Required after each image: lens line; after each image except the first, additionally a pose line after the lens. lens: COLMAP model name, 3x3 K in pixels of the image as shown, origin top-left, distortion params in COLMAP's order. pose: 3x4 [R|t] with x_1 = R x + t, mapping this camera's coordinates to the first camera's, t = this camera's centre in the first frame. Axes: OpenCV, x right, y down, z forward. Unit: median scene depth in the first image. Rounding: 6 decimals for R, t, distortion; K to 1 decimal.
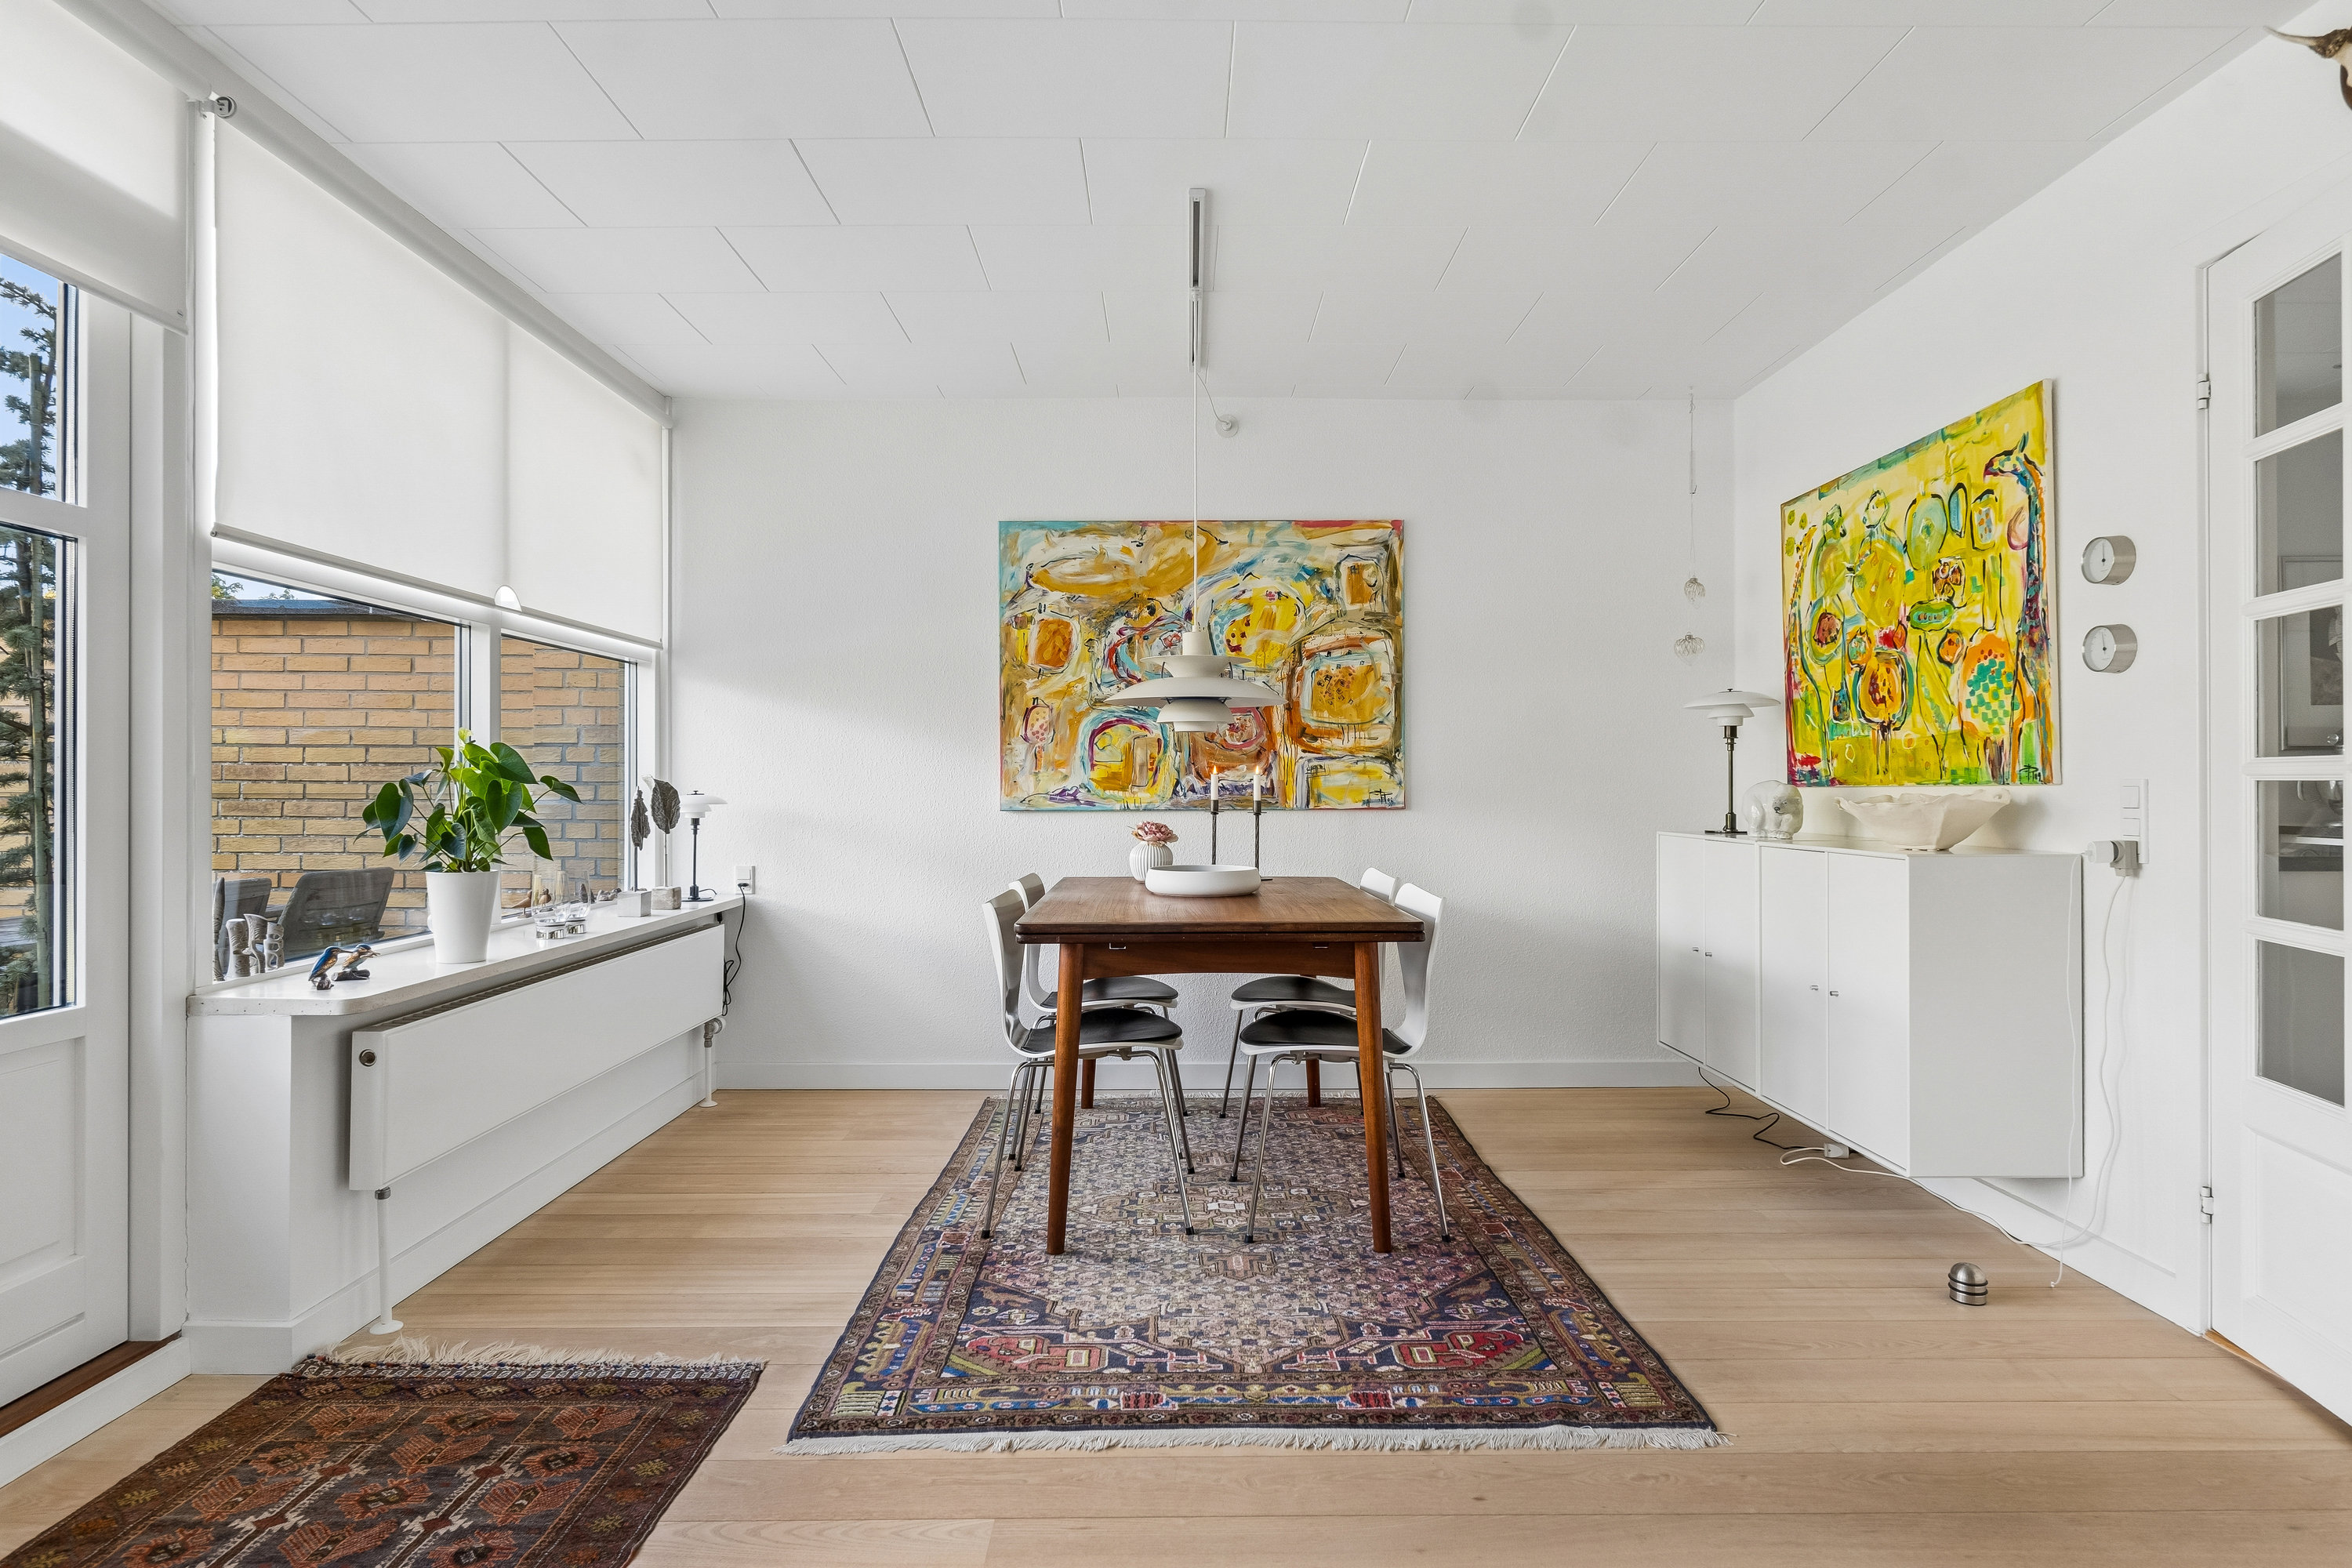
lens RADIAL K [[1264.6, 0, 1184.4], [0, 1264.6, 772.7], [0, 0, 1]] dist [-0.001993, 0.000159]
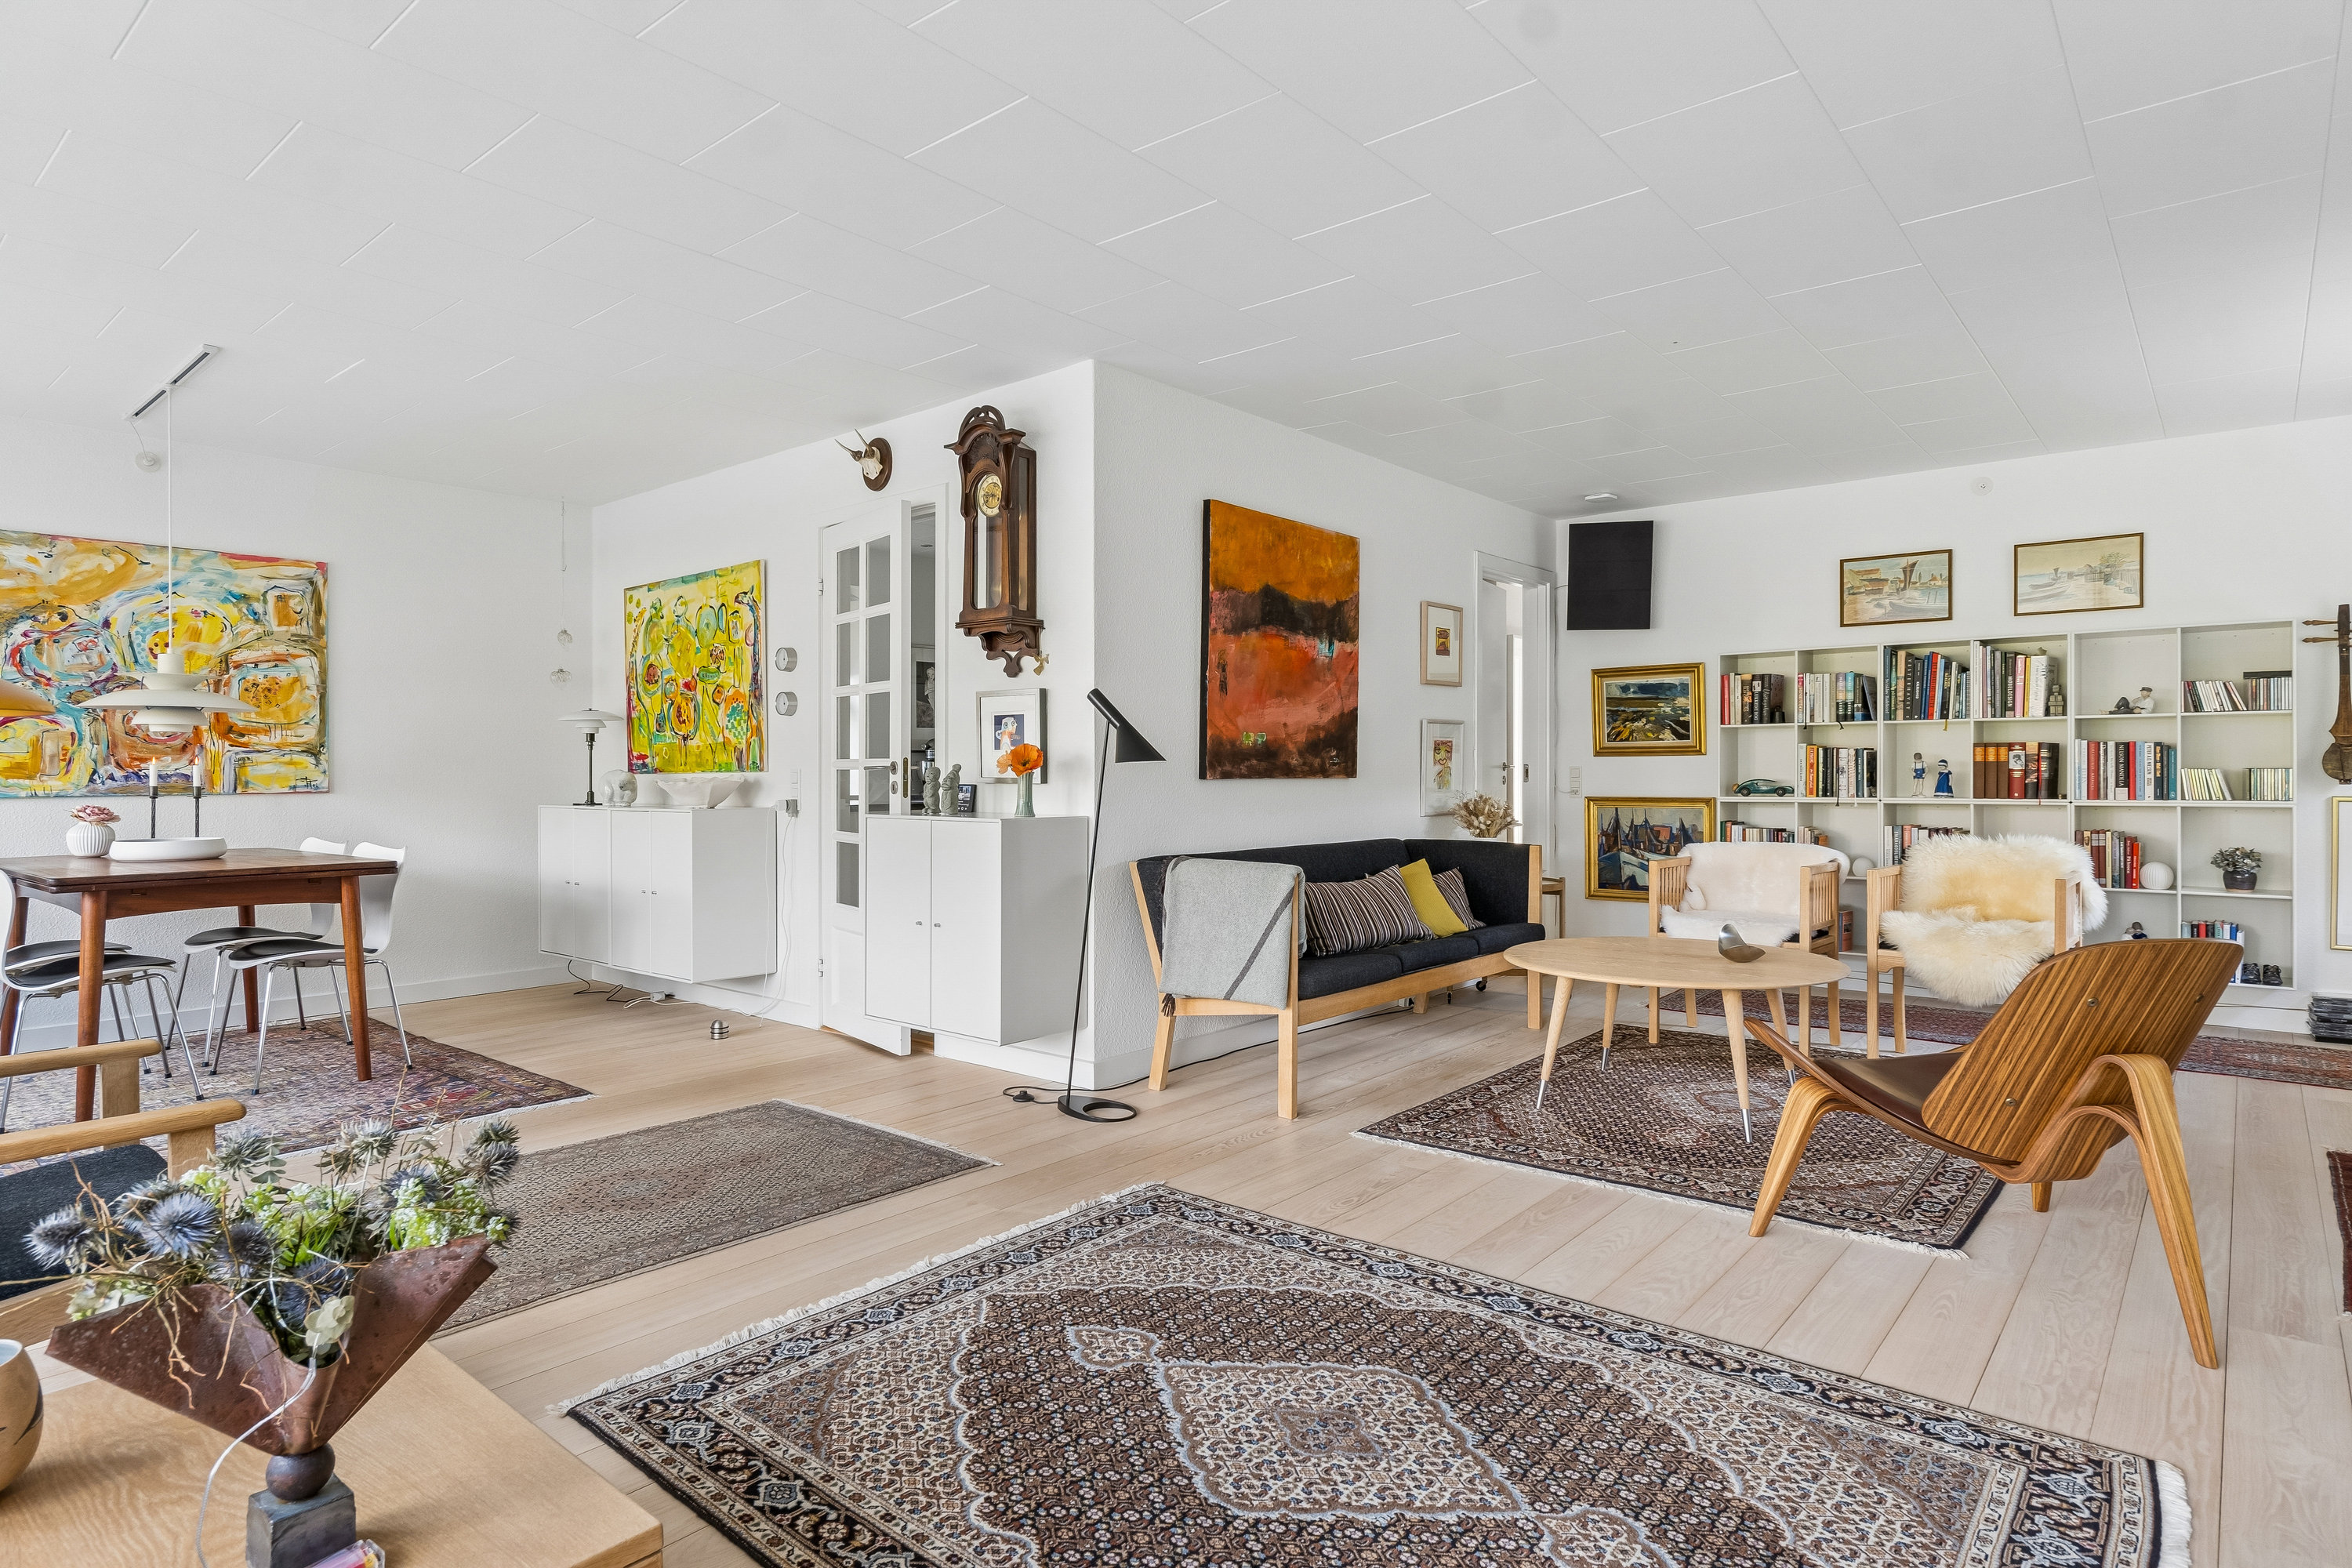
lens RADIAL K [[1264.6, 0, 1184.4], [0, 1264.6, 772.7], [0, 0, 1]] dist [-0.001993, 0.000159]
pose [[0.652533, -0.002723, 0.757755, -0.243437], [-0.003970, 0.999968, 0.007011, -0.003478], [-0.757750, -0.007583, 0.652501, -0.510054]]
